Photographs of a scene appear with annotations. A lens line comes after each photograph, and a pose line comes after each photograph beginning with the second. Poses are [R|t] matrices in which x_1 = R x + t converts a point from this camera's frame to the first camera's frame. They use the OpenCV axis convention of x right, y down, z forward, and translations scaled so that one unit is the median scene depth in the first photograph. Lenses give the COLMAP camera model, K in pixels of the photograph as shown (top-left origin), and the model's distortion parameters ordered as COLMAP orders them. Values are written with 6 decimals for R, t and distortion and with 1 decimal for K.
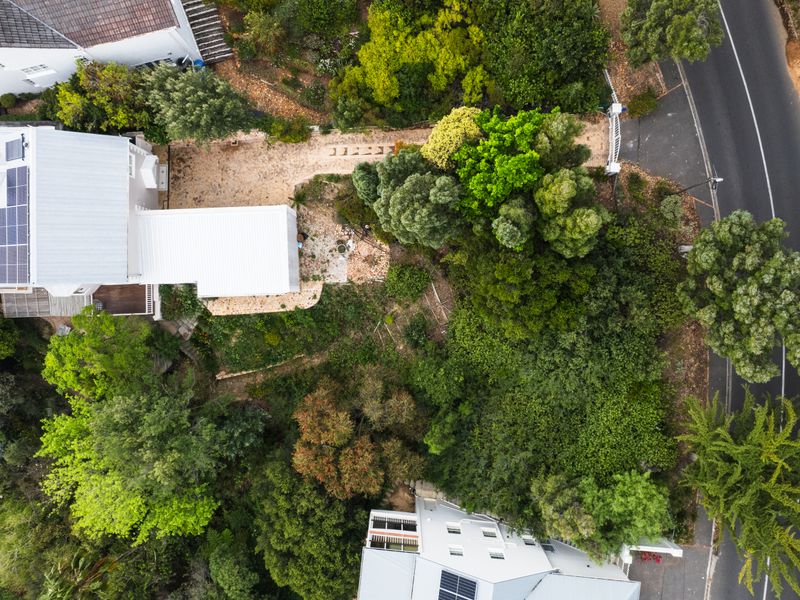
lens RADIAL K [[575.9, 0, 406.3], [0, 575.9, 296.9], [0, 0, 1]] dist [-0.072411, 0.061819]
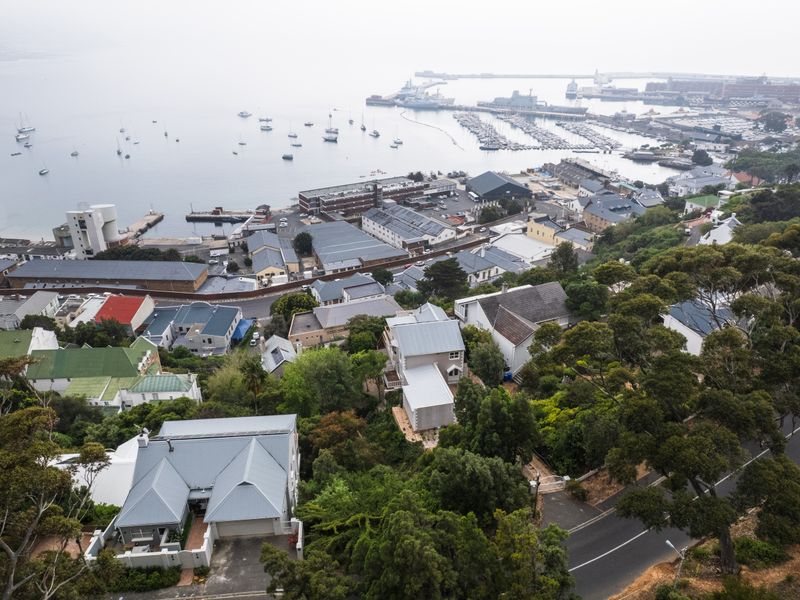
lens RADIAL K [[575.9, 0, 406.7], [0, 575.9, 300.0], [0, 0, 1]] dist [-0.072411, 0.061819]
pose [[0.206615, 0.416864, -0.885175, 1.243661], [-0.978330, 0.075578, -0.192767, 0.333151], [-0.013458, 0.905821, 0.423446, -0.143471]]
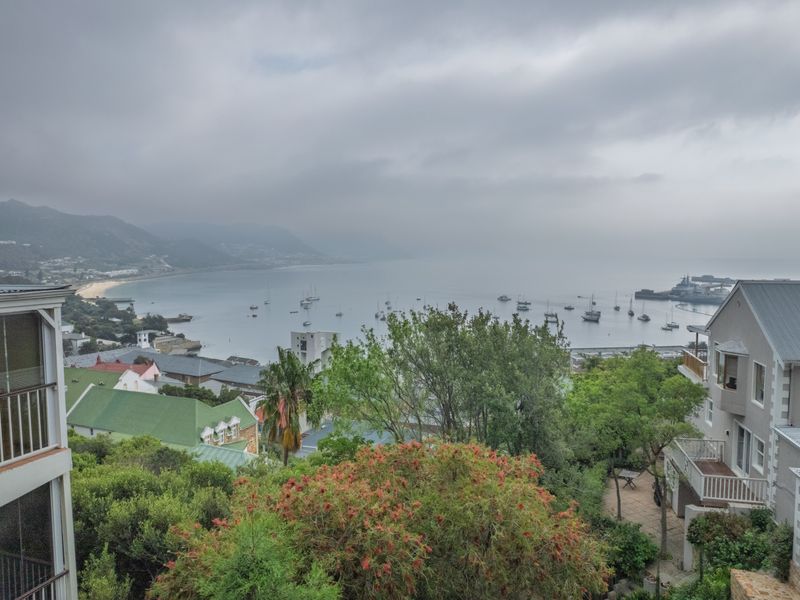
lens RADIAL K [[575.9, 0, 401.9], [0, 575.9, 295.5], [0, 0, 1]] dist [-0.072411, 0.061819]
pose [[-0.244742, 0.069067, -0.967125, 0.120473], [-0.969525, -0.028869, 0.243287, 0.178308], [-0.011117, 0.997194, 0.074028, 0.777617]]
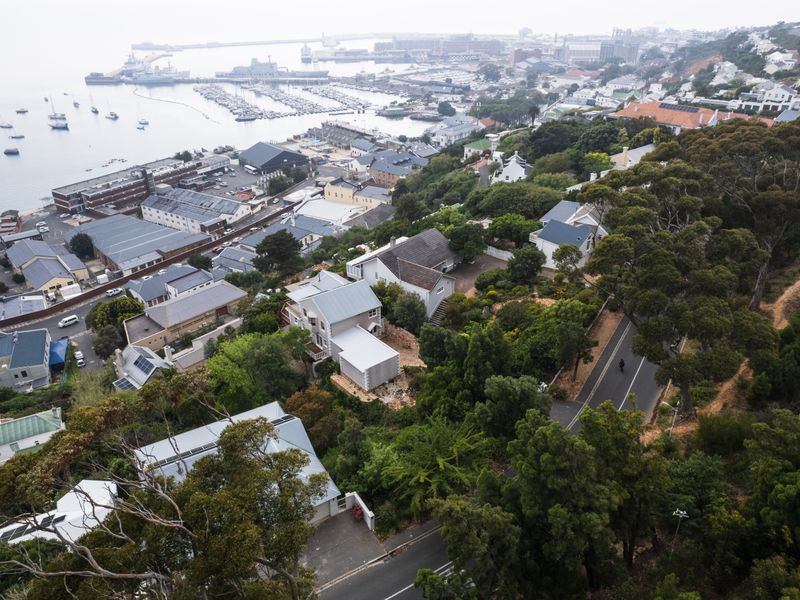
lens RADIAL K [[575.9, 0, 405.7], [0, 575.9, 295.5], [0, 0, 1]] dist [-0.072411, 0.061819]
pose [[0.609728, 0.367670, -0.702175, 1.076305], [-0.792577, 0.274651, -0.544416, 0.813736], [-0.007312, 0.888474, 0.458869, -0.123642]]
